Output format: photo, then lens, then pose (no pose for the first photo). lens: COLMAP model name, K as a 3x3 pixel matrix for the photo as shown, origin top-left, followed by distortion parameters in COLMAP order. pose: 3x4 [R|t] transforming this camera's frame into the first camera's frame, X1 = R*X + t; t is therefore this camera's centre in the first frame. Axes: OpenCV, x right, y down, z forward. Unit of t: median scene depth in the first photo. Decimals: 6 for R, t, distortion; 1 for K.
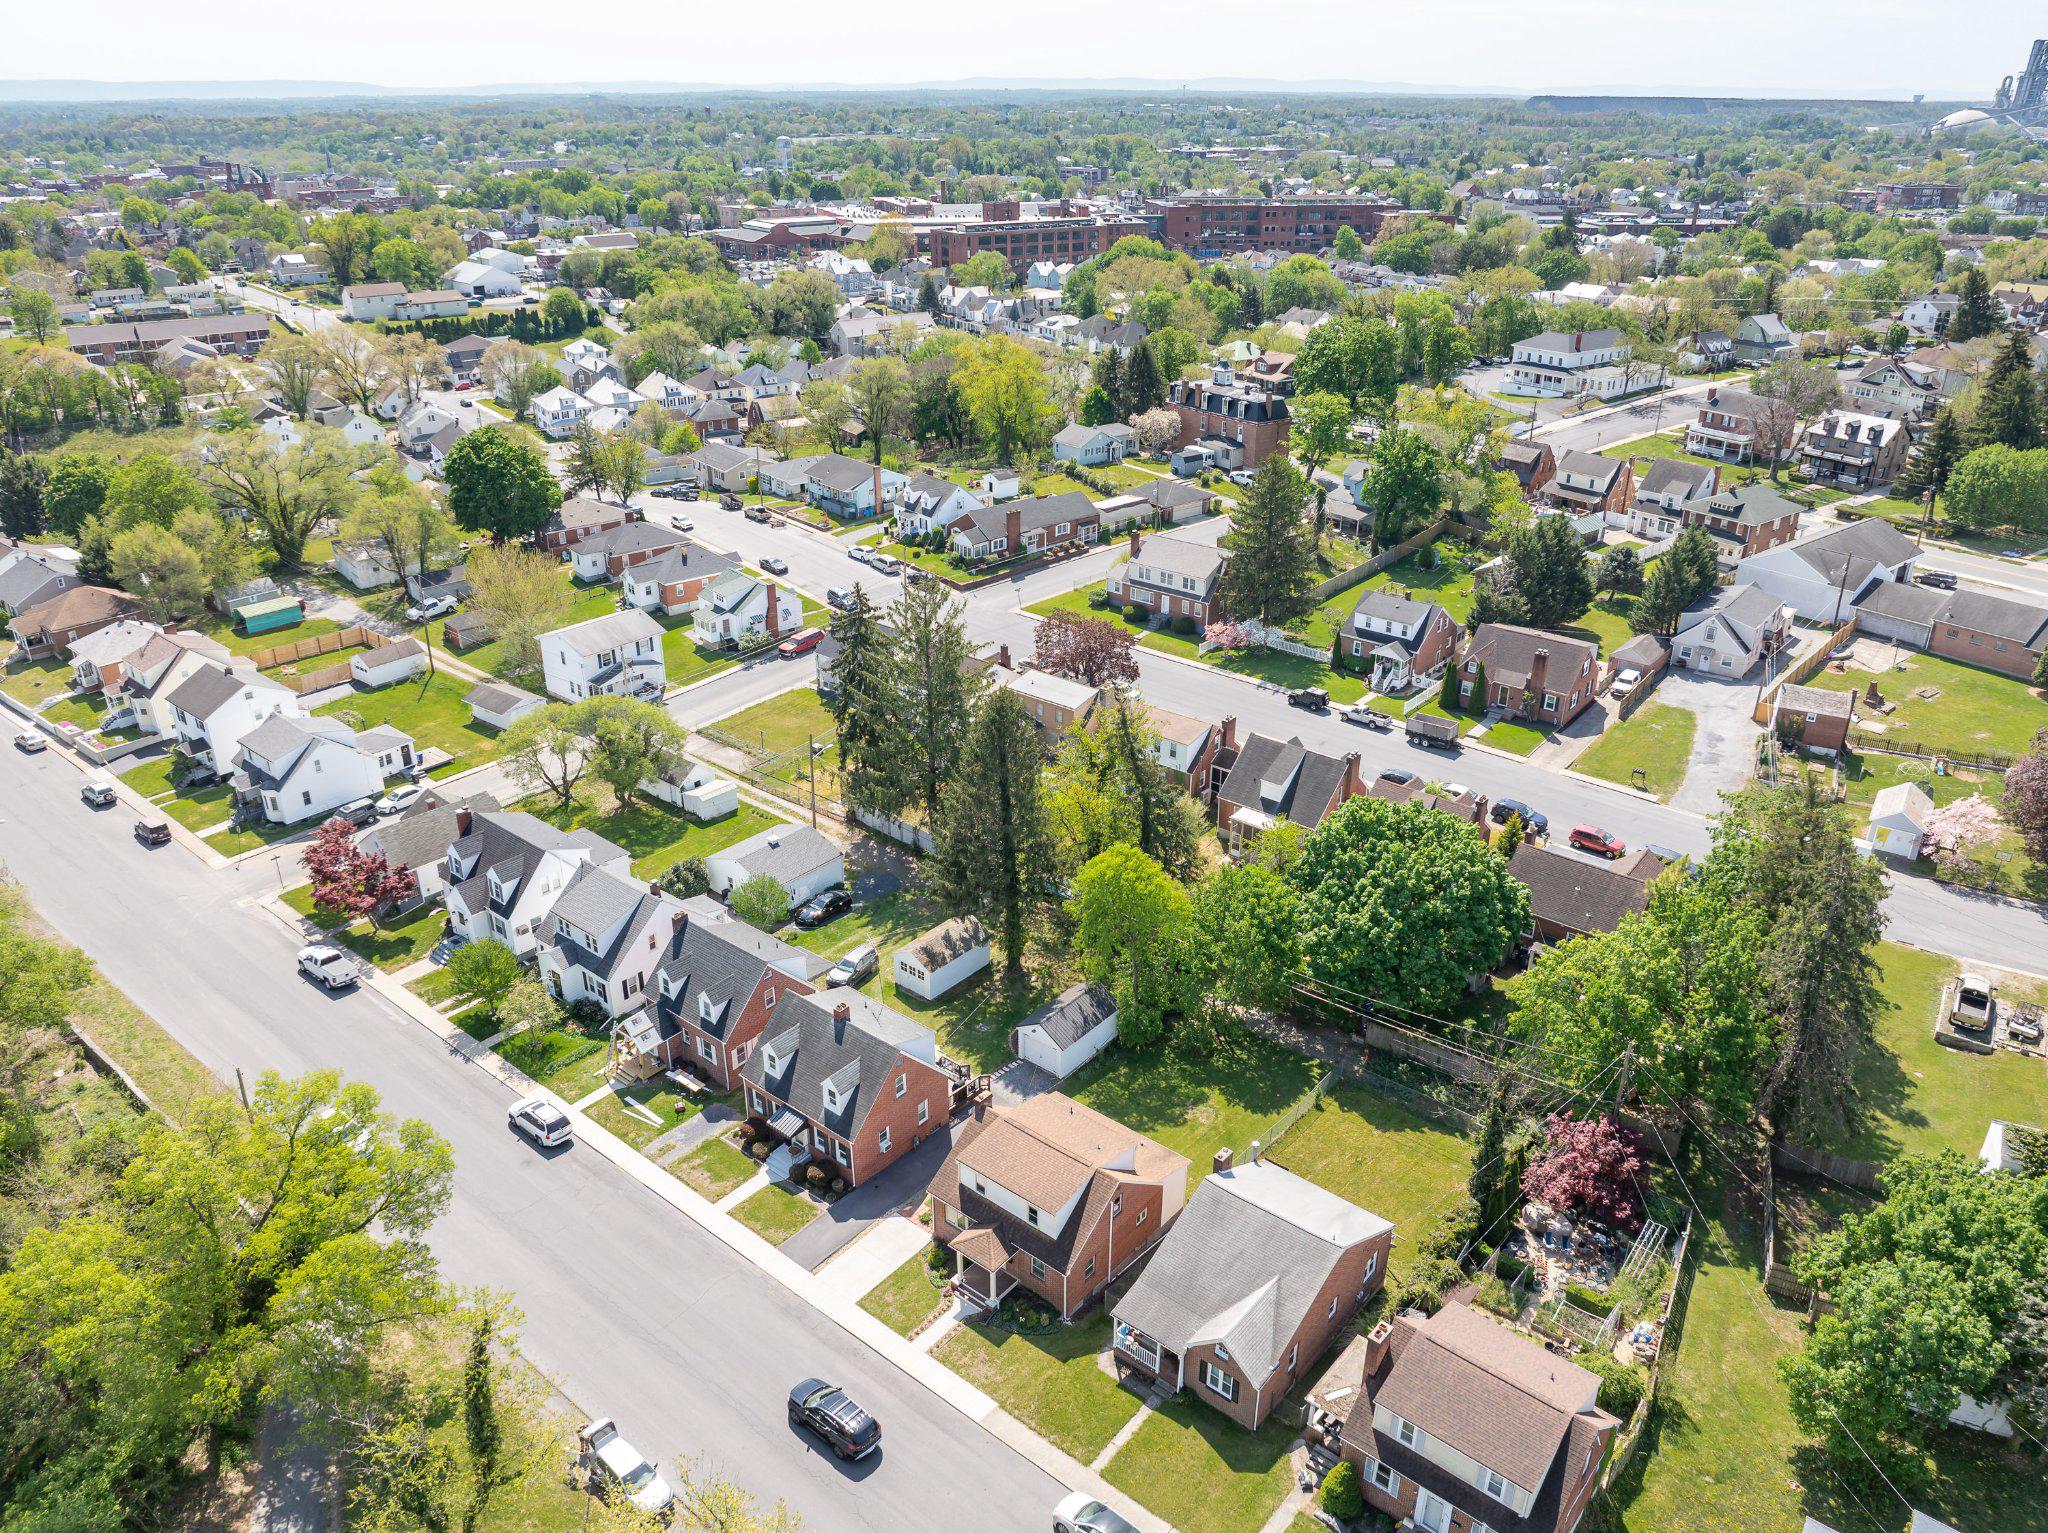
lens RADIAL K [[1436.3, 0, 1052.3], [0, 1436.3, 767.6], [0, 0, 1]] dist [-0.029192, -0.002824]
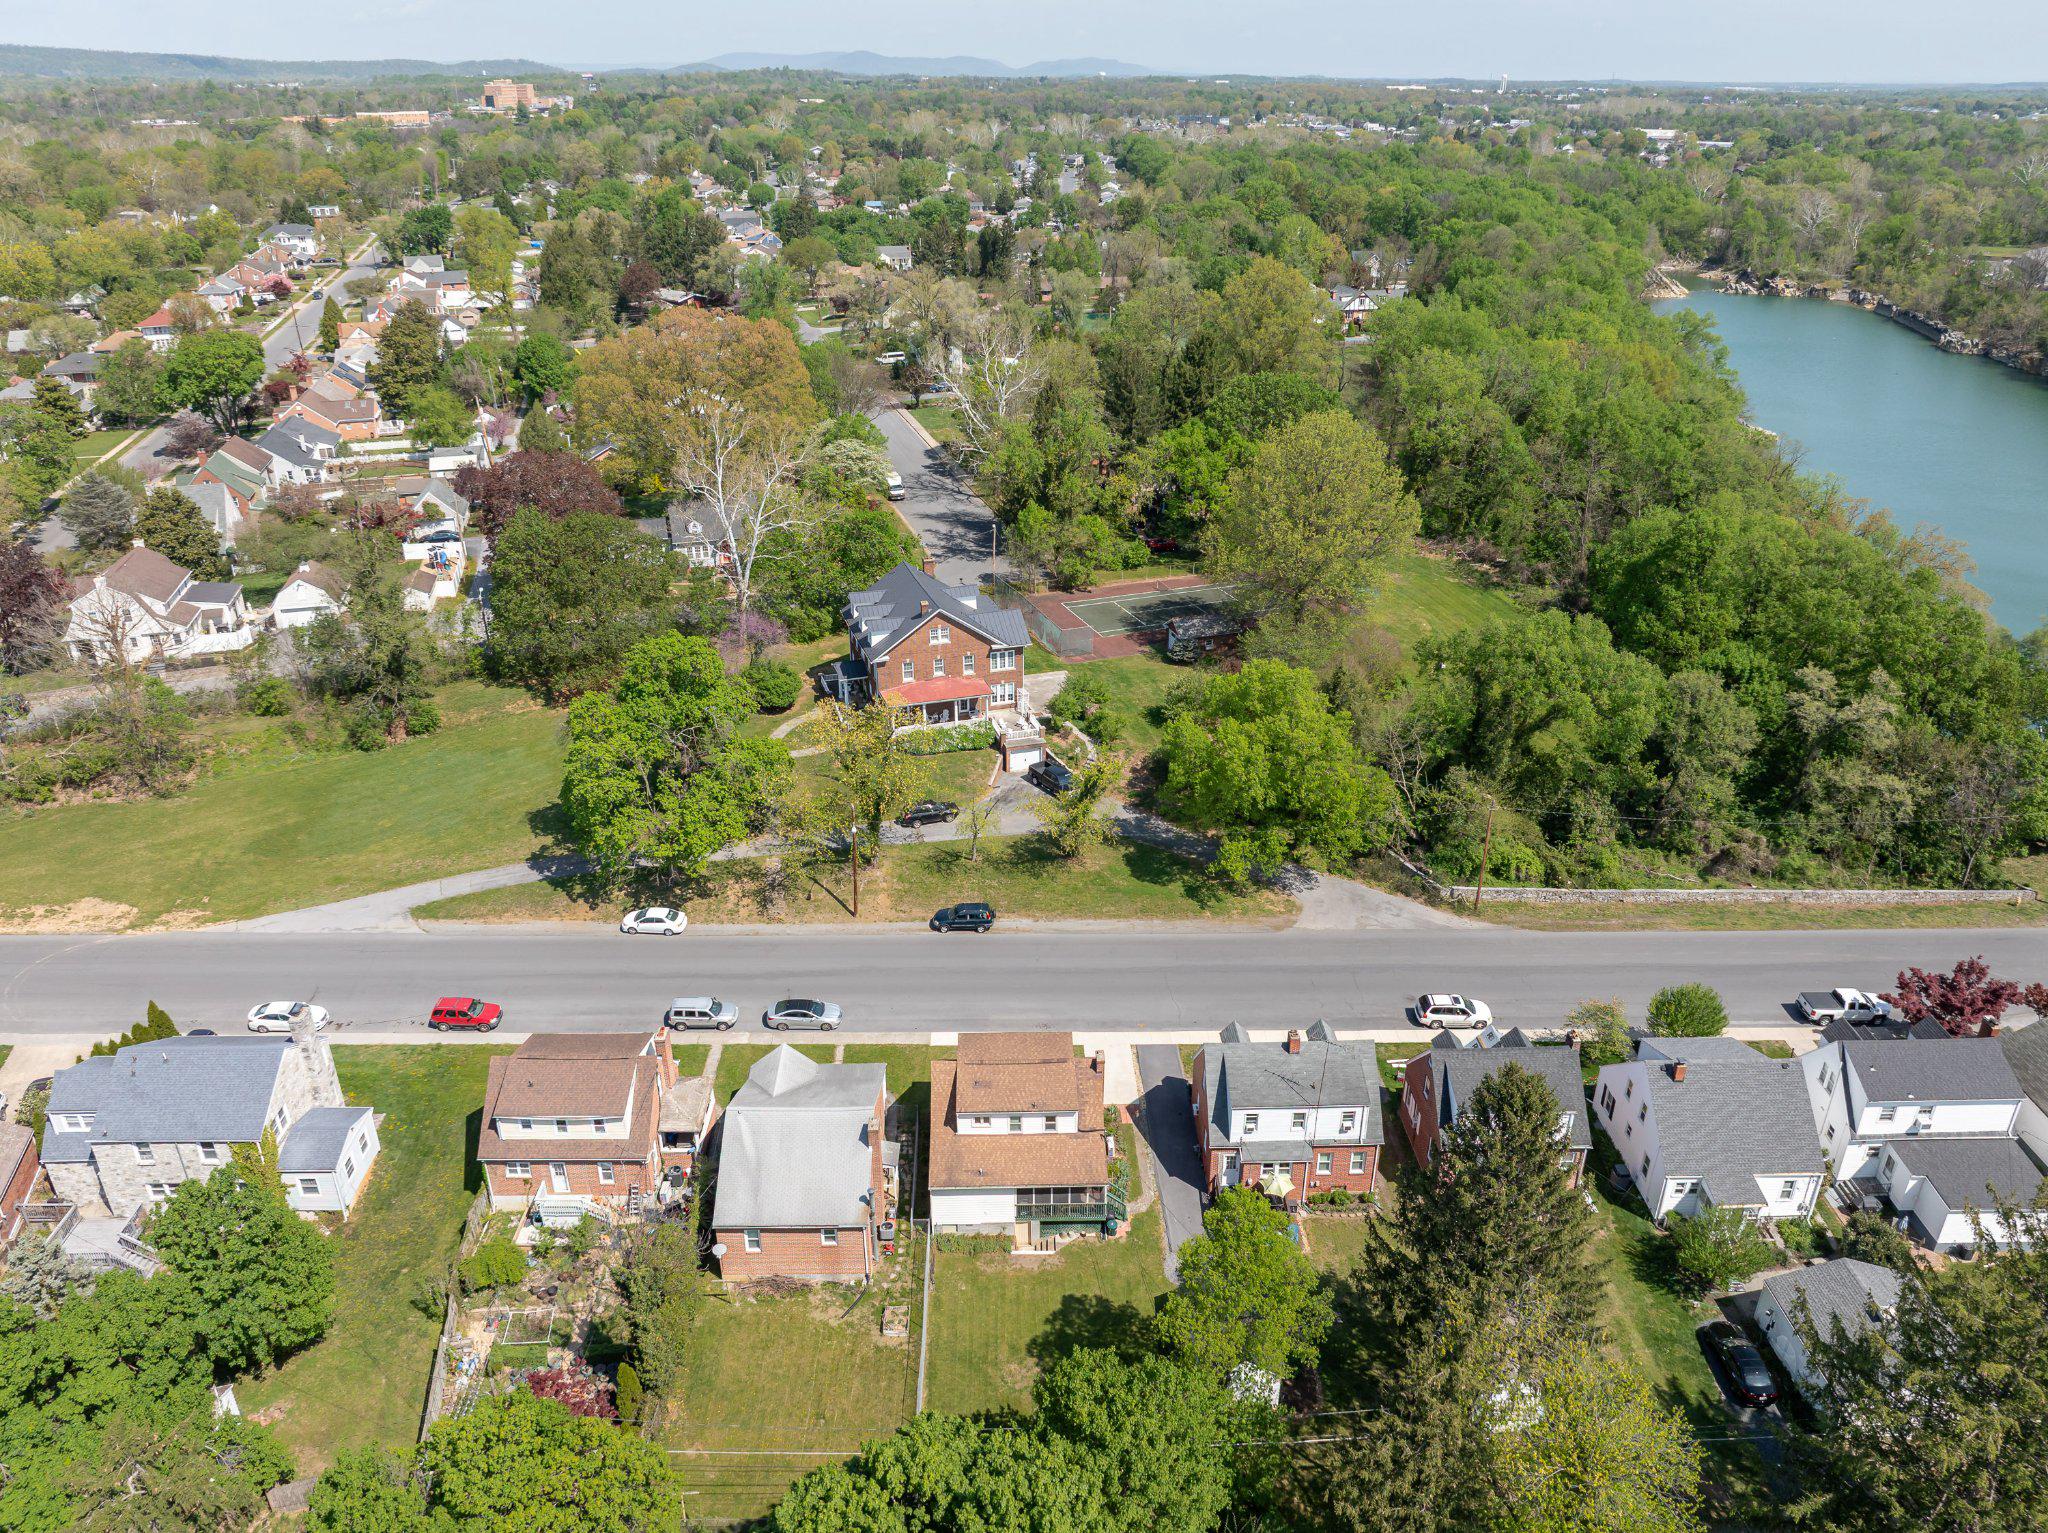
lens RADIAL K [[1431.6, 0, 1028.9], [0, 1431.6, 775.3], [0, 0, 1]] dist [-0.027904, -0.004388]
pose [[-0.757864, 0.271348, -0.593306, 0.276957], [-0.291387, 0.672879, 0.679946, -0.299058], [0.583726, 0.688188, -0.430884, 0.649013]]
